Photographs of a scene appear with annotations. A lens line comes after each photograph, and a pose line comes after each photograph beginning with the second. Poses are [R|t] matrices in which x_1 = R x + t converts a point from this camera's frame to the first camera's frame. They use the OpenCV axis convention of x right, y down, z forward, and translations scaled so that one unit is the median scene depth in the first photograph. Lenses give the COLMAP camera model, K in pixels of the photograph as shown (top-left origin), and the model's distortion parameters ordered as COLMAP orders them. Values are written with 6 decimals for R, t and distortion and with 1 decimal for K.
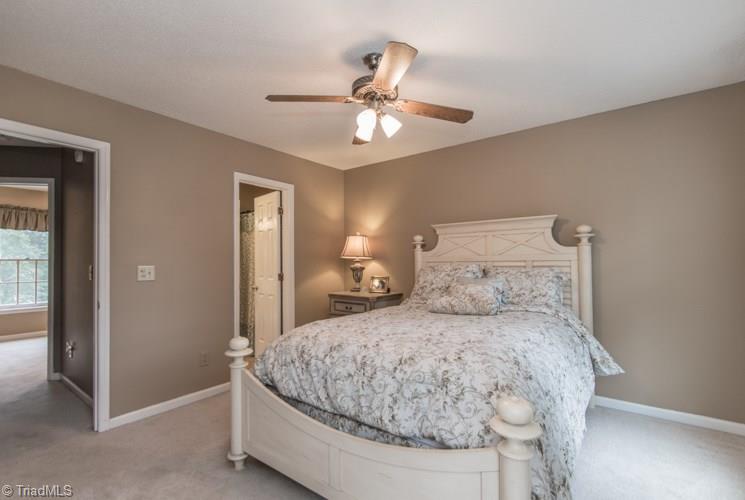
lens RADIAL K [[338.7, 0, 374.6], [0, 338.7, 253.7], [0, 0, 1]] dist [0.000206, 0.000457]
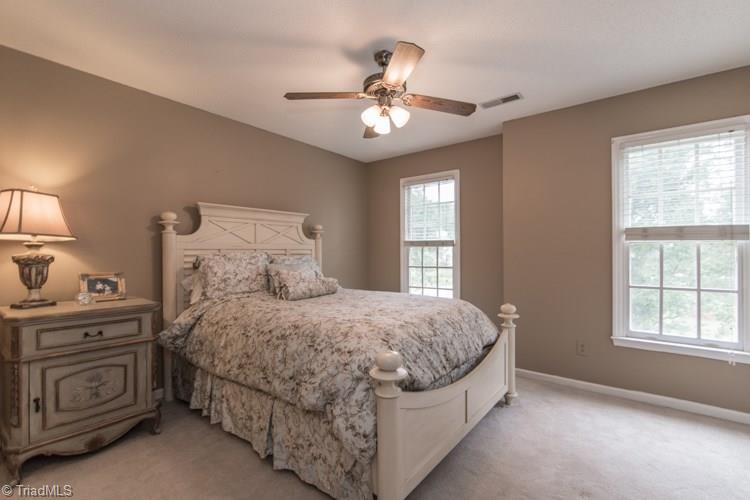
lens RADIAL K [[341.0, 0, 377.2], [0, 341.0, 252.4], [0, 0, 1]] dist [0.000206, 0.000457]
pose [[0.015181, 0.009075, 0.999844, -0.682514], [-0.023290, 0.999691, -0.008720, 0.032198], [-0.999613, -0.023154, 0.015388, 0.633892]]
